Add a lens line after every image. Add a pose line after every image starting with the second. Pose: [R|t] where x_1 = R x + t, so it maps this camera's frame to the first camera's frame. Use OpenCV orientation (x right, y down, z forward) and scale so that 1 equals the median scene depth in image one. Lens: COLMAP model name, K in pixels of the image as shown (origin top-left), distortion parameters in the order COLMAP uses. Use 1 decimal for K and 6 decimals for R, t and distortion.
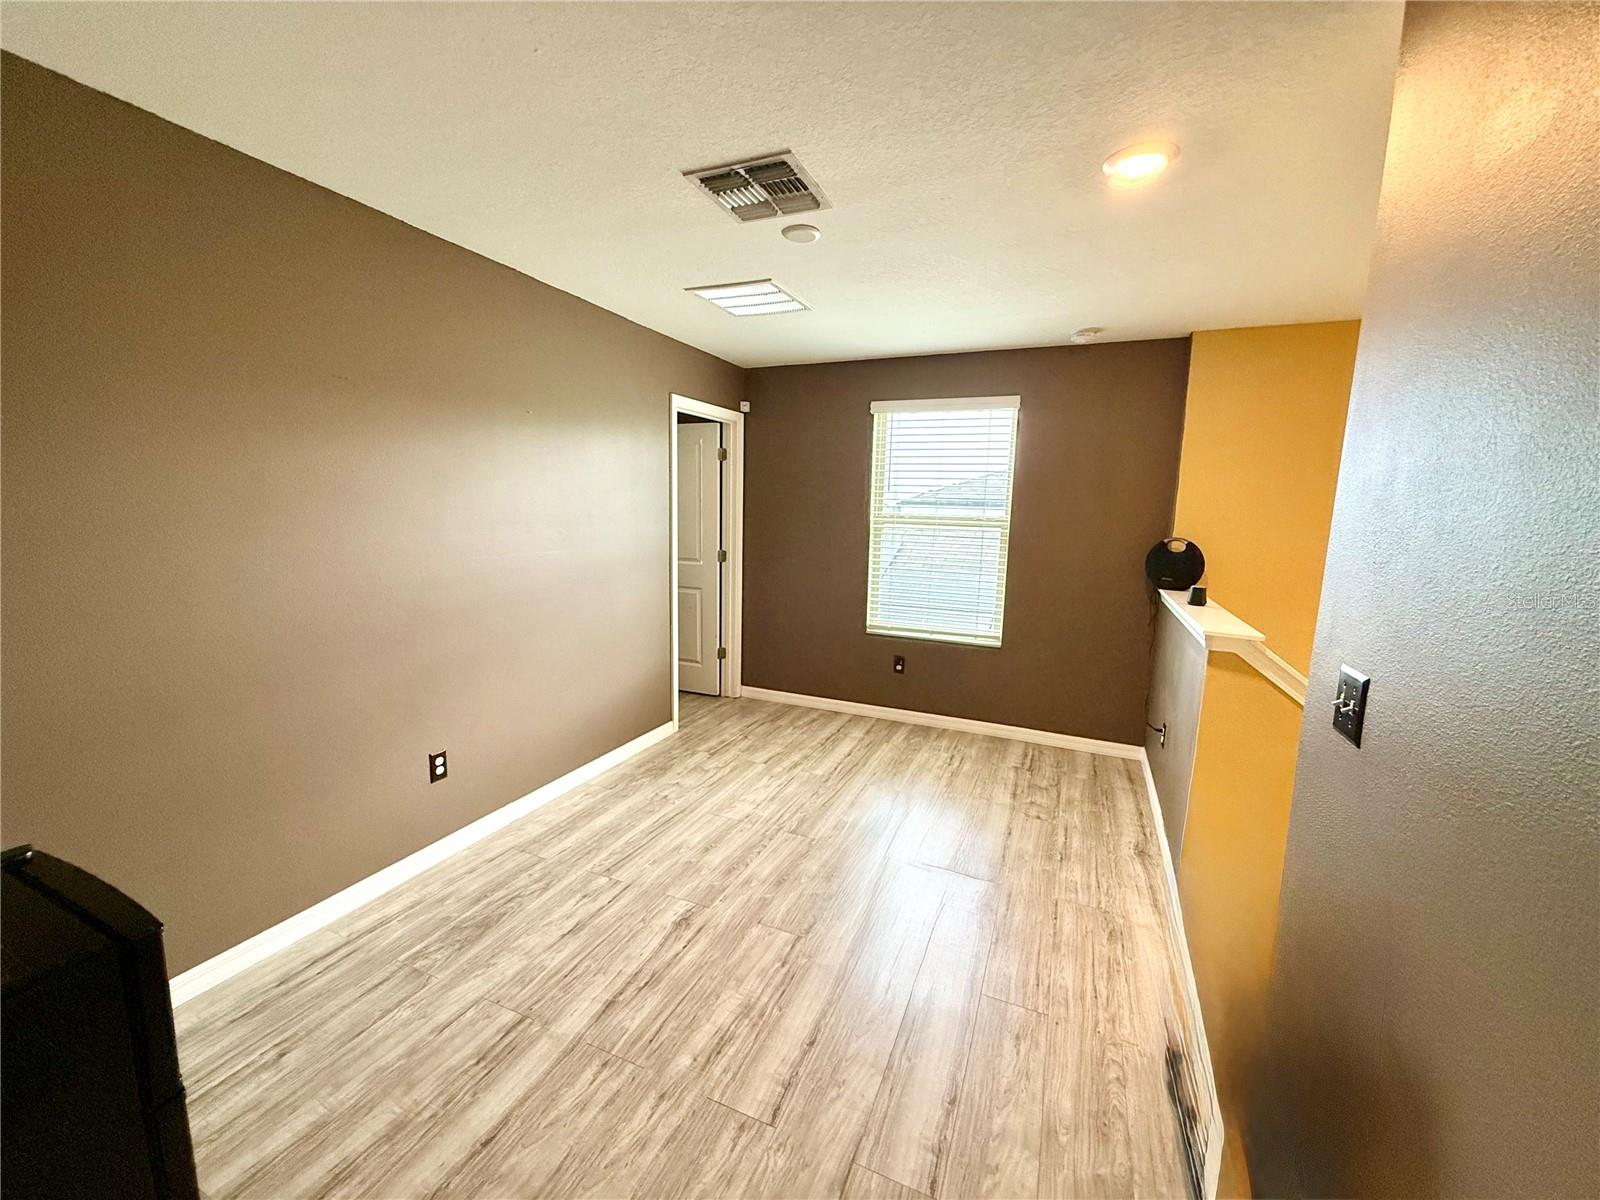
lens RADIAL K [[644.6, 0, 798.5], [0, 644.6, 602.5], [0, 0, 1]] dist [-0.000839, -0.000011]
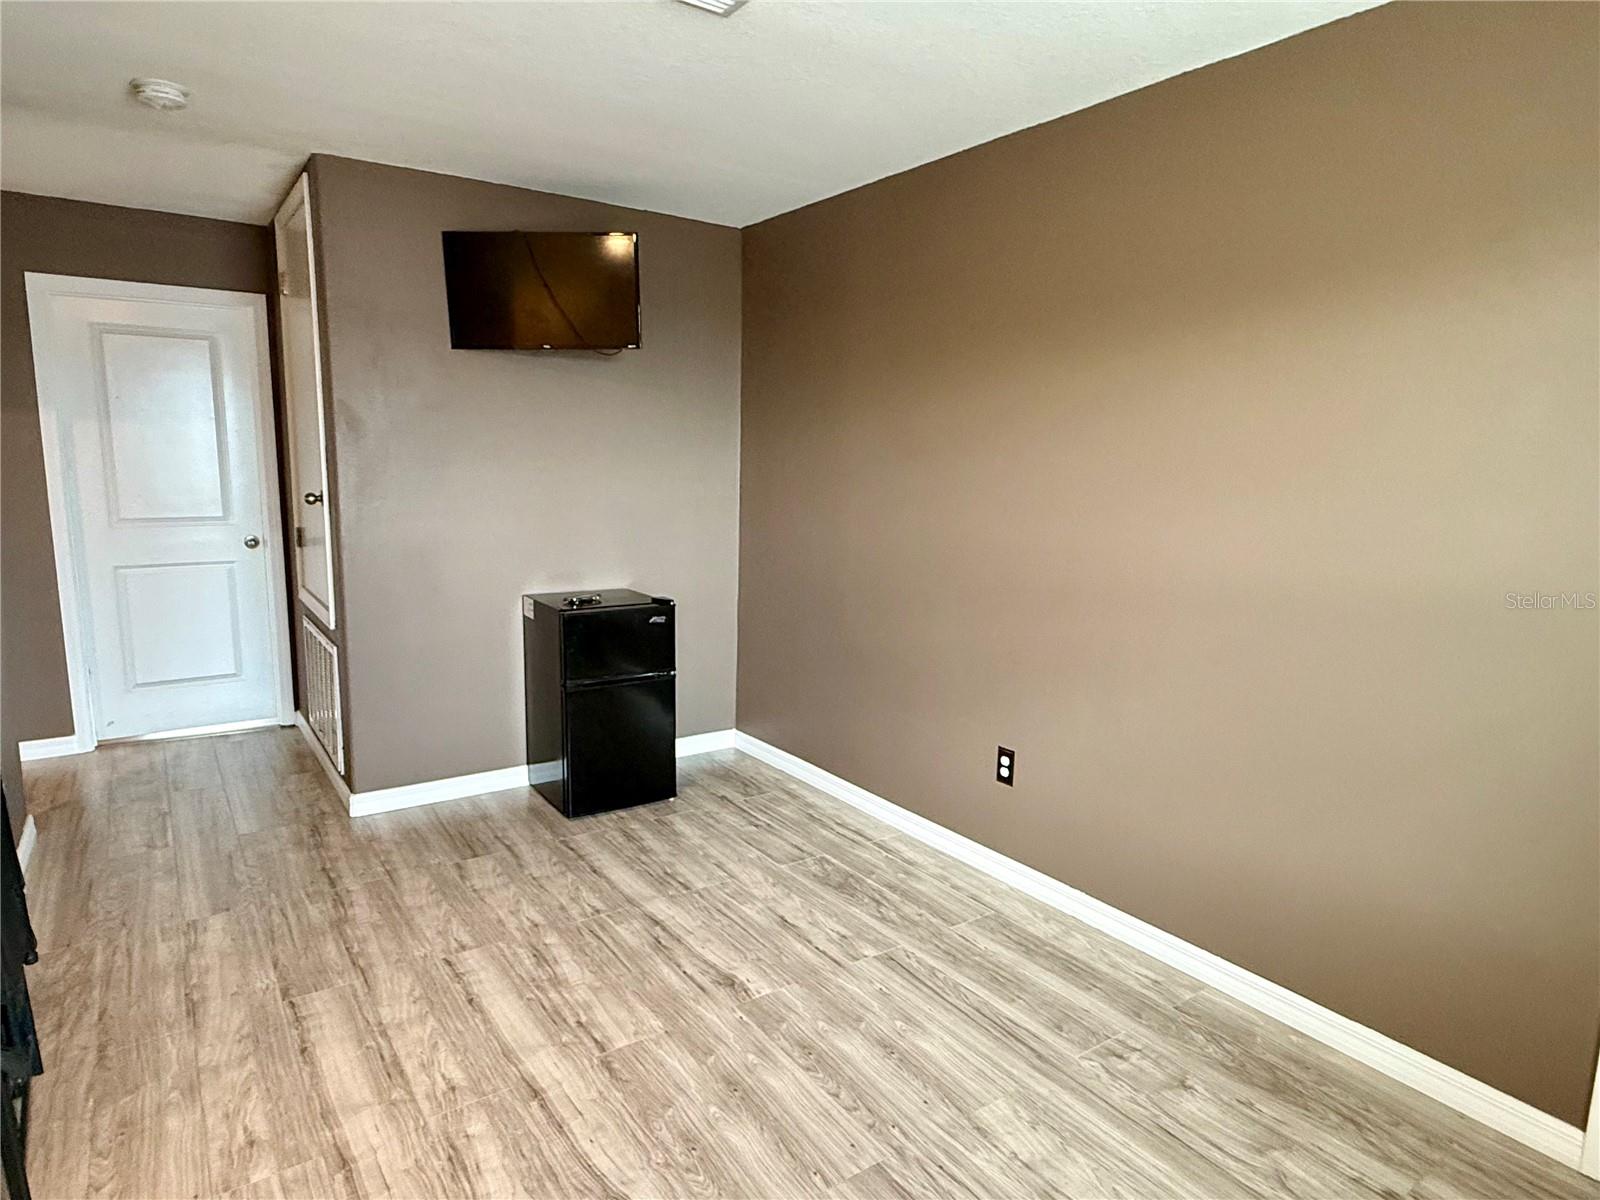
lens RADIAL K [[952.1, 0, 798.4], [0, 952.1, 597.5], [0, 0, 1]] dist [0.000884, 0.002177]
pose [[-0.532155, 0.091725, -0.841663, 0.680042], [-0.157610, 0.966004, 0.204927, -0.190358], [0.831847, 0.241707, -0.499607, 1.502189]]
